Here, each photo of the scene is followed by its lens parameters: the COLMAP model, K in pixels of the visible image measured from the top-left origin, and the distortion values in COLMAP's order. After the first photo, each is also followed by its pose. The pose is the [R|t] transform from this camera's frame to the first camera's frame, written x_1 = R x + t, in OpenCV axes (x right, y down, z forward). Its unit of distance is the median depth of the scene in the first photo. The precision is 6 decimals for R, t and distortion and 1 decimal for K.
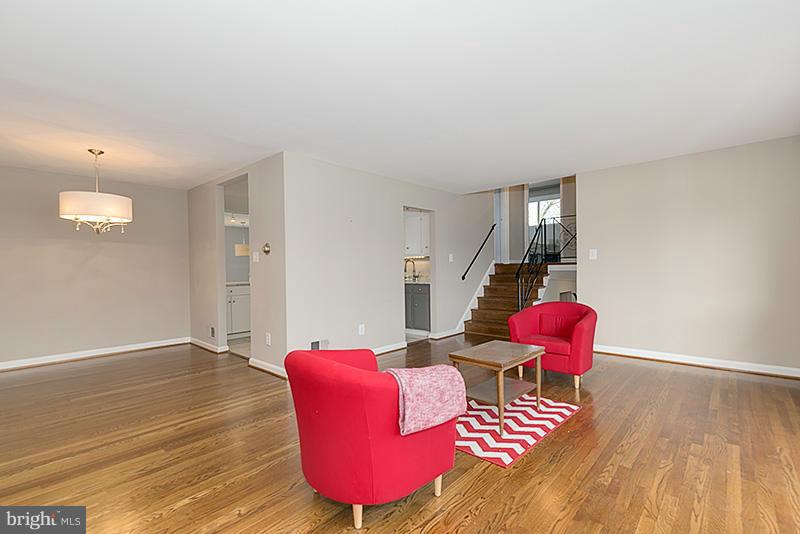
lens RADIAL K [[362.7, 0, 400.0], [0, 362.7, 267.0], [0, 0, 1]] dist [0.002172, 0.000215]
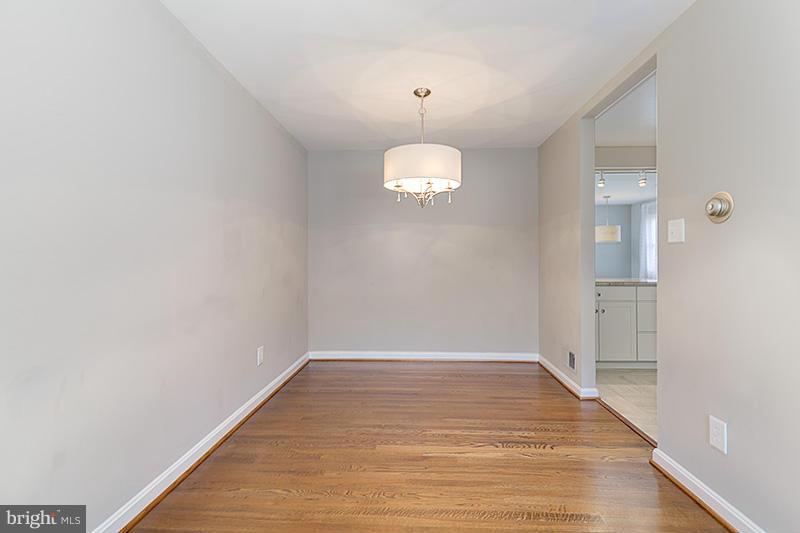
lens RADIAL K [[370.3, 0, 402.2], [0, 370.3, 258.4], [0, 0, 1]] dist [0.000920, -0.000017]
pose [[0.637770, 0.011268, -0.770145, -0.248868], [-0.010112, 0.999929, 0.006255, 0.006573], [0.770161, 0.003798, 0.637839, 0.430537]]
